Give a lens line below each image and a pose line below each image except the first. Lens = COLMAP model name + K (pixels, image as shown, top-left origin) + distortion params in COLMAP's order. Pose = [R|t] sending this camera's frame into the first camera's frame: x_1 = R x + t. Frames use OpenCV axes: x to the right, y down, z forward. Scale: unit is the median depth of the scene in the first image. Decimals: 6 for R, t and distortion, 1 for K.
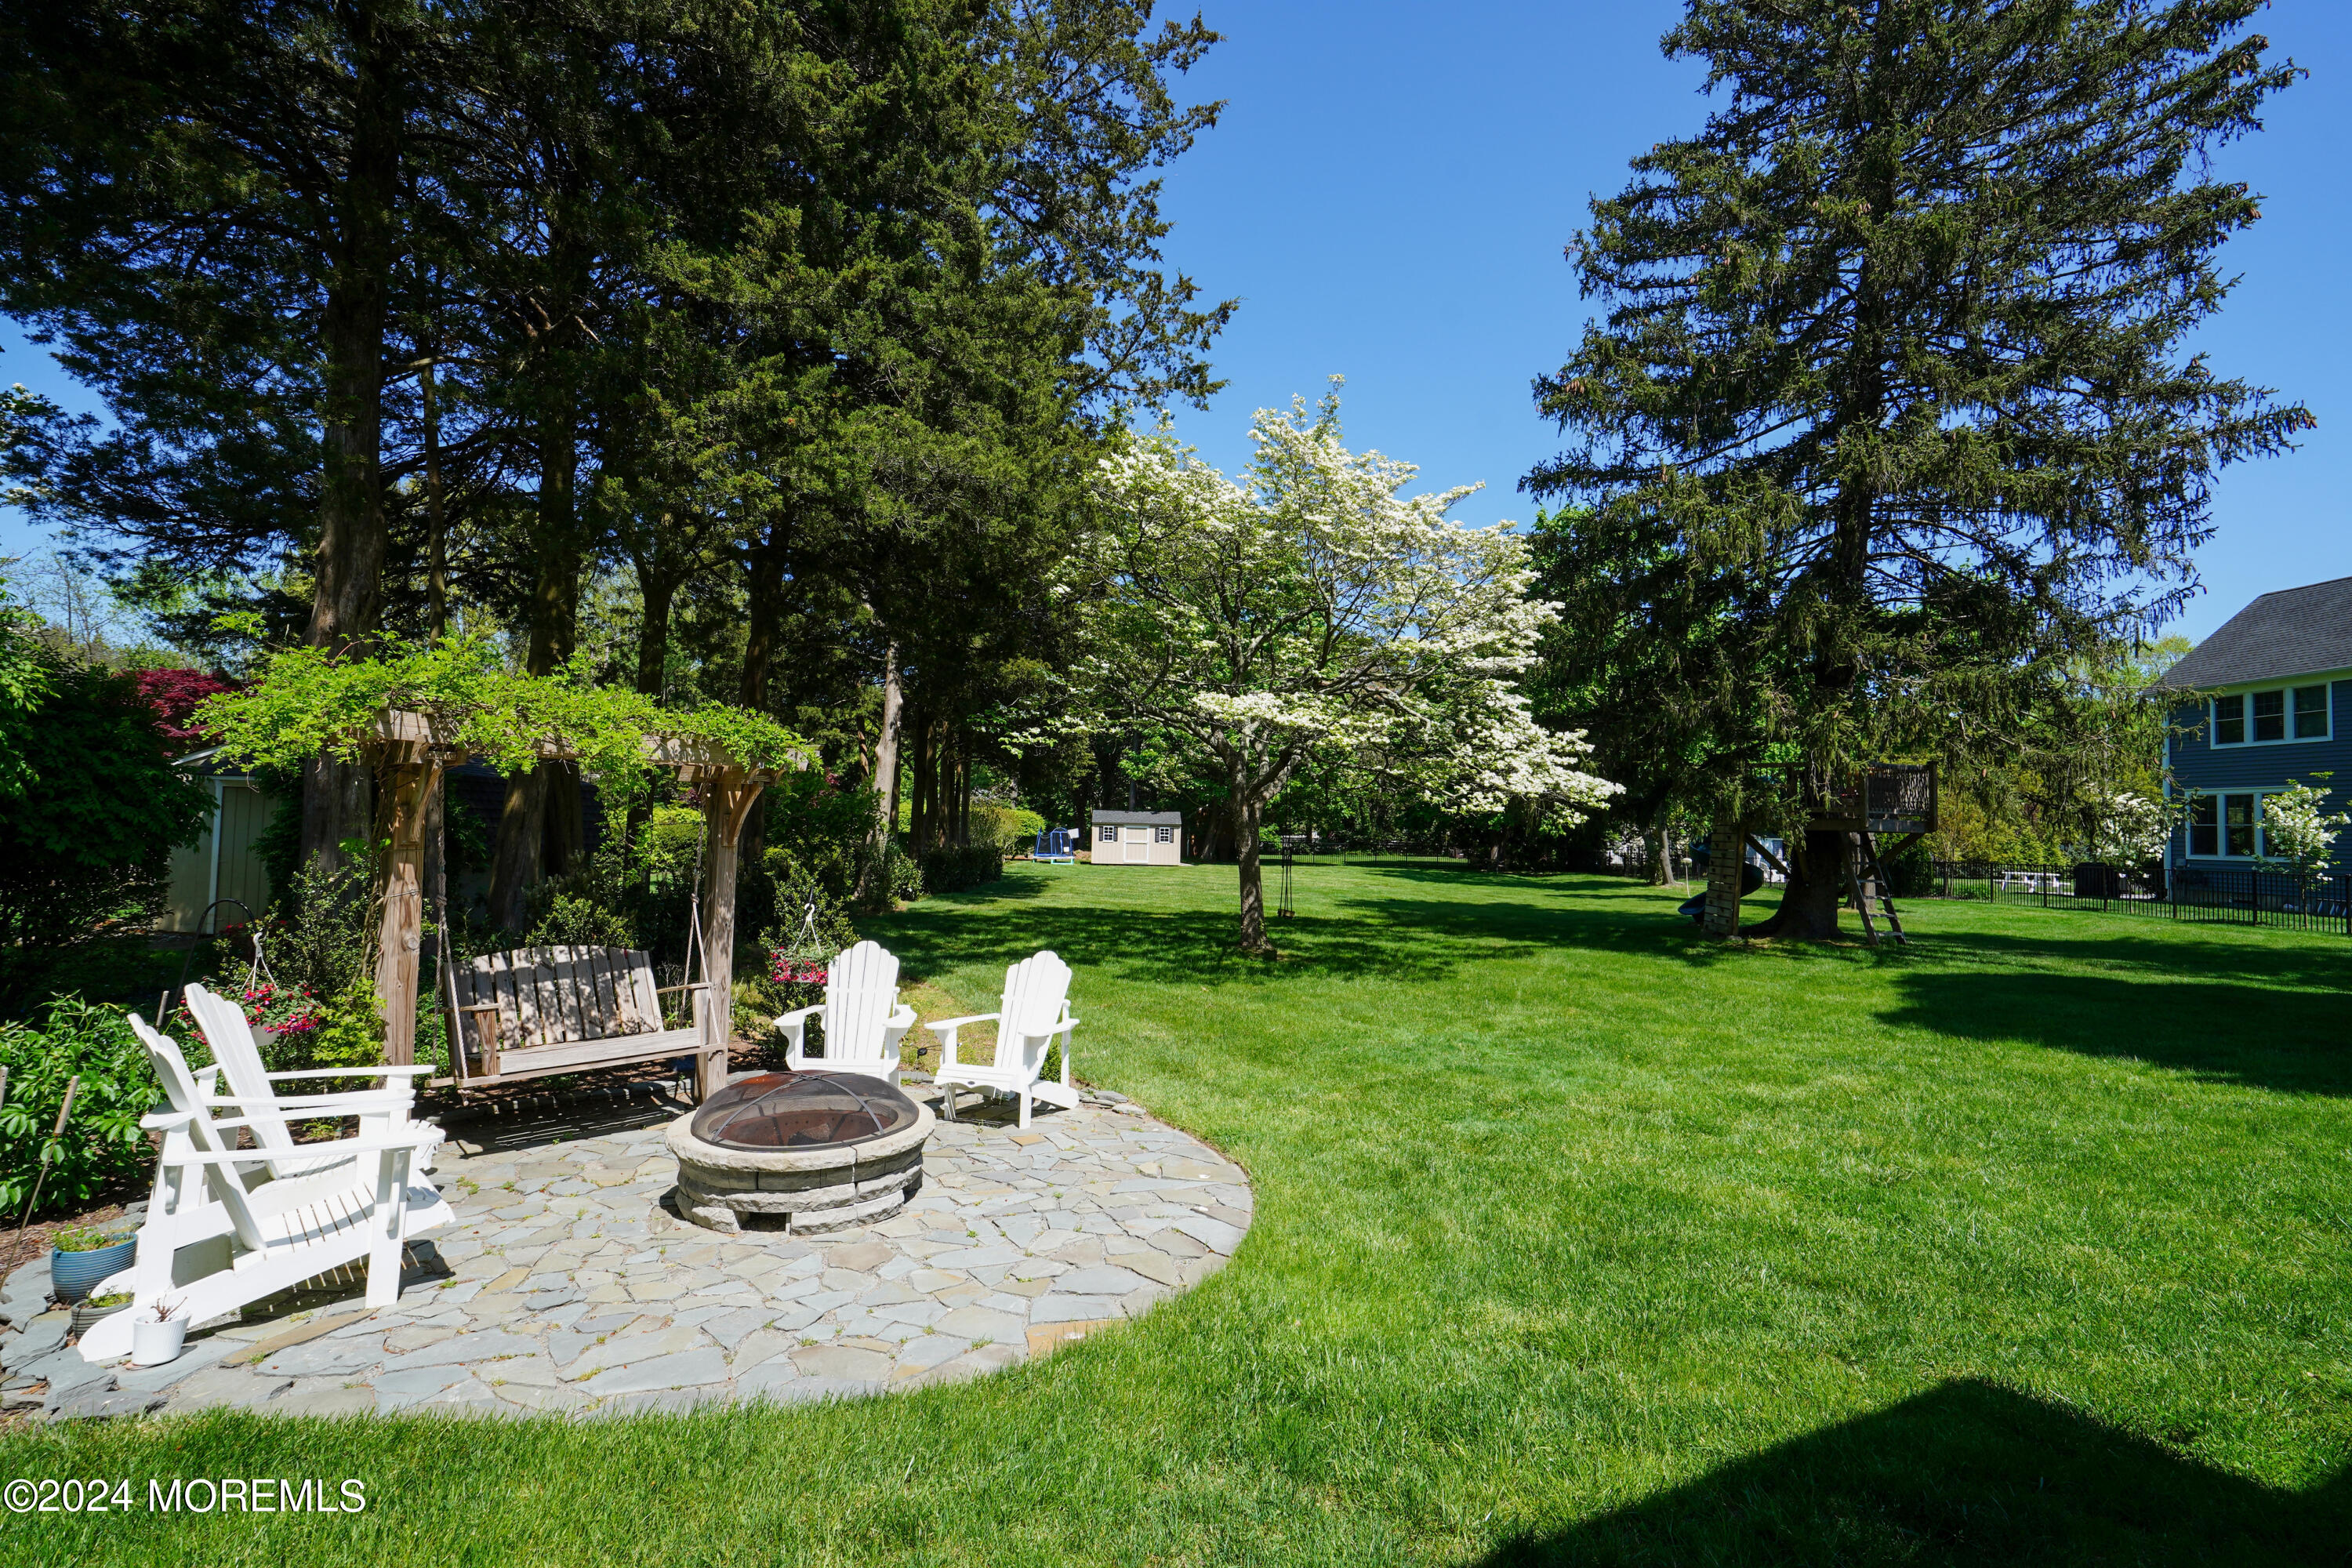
lens RADIAL K [[1075.6, 0, 1215.9], [0, 1075.6, 784.5], [0, 0, 1]] dist [-0.002257, 0.000647]
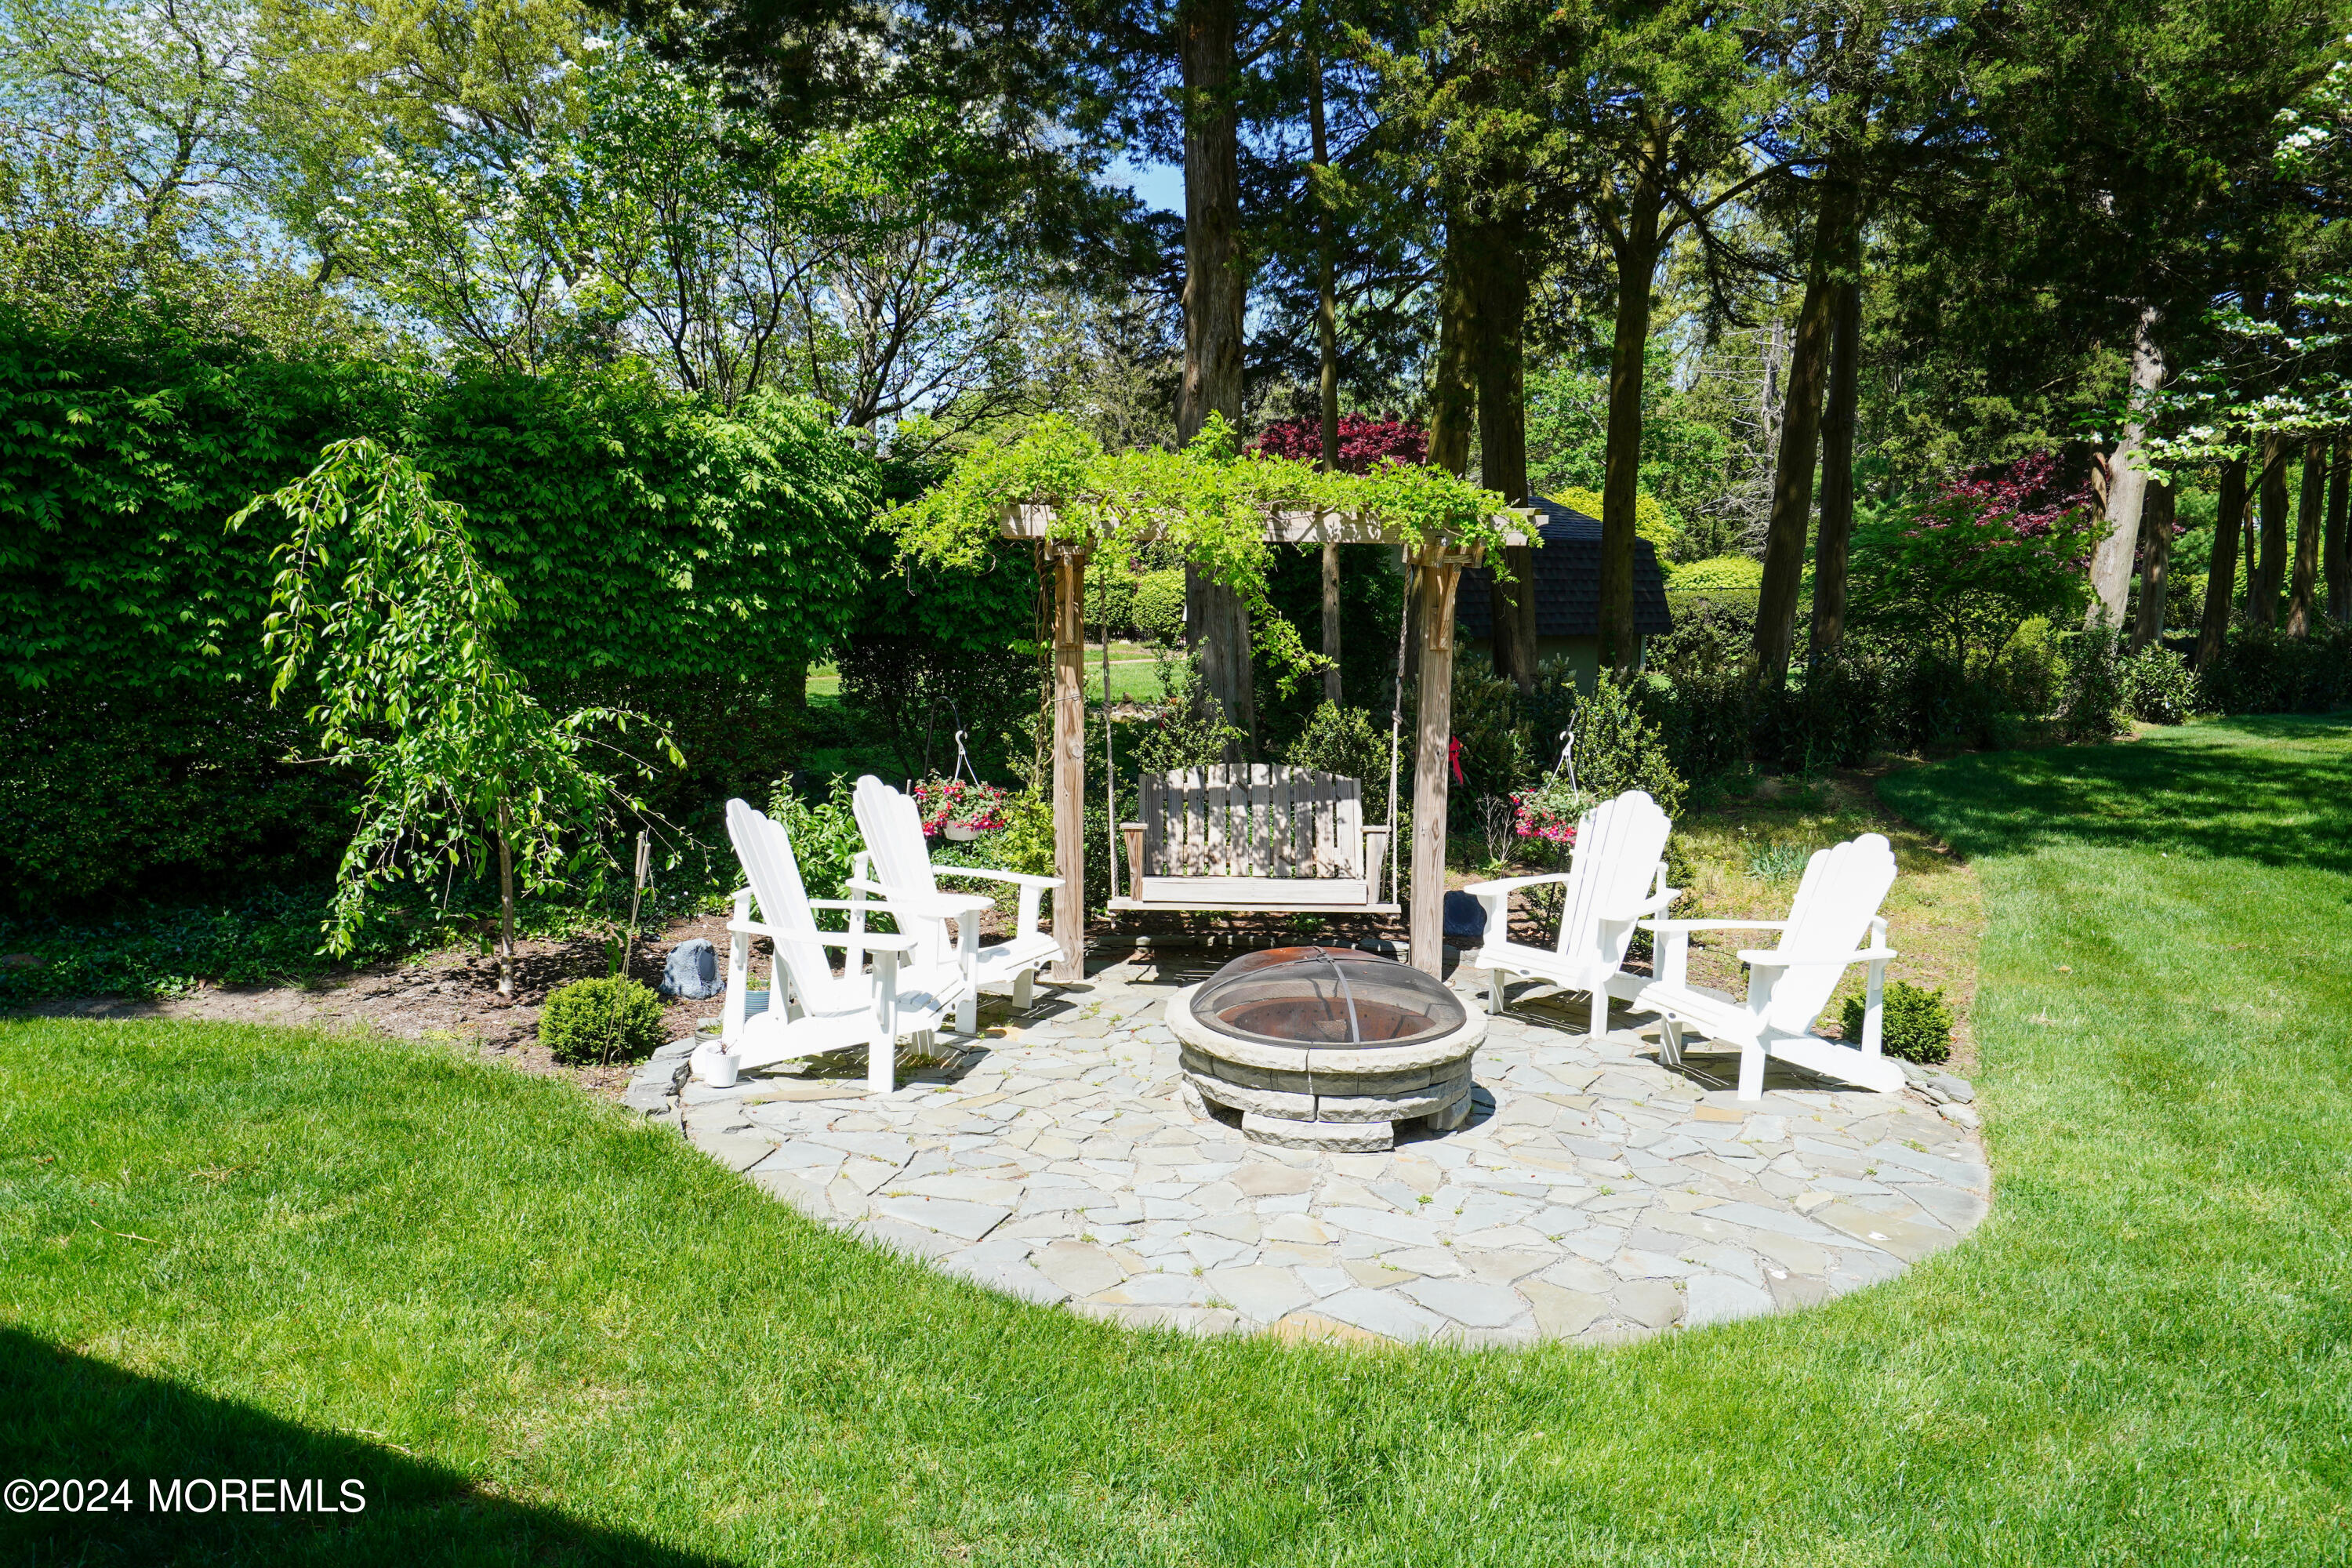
lens RADIAL K [[1694.6, 0, 1191.1], [0, 1694.6, 793.6], [0, 0, 1]] dist [0.001464, -0.004485]
pose [[0.626493, 0.090993, -0.774098, 0.339155], [0.035238, 0.988840, 0.144754, -0.019650], [0.778630, -0.117965, 0.616295, 0.117374]]
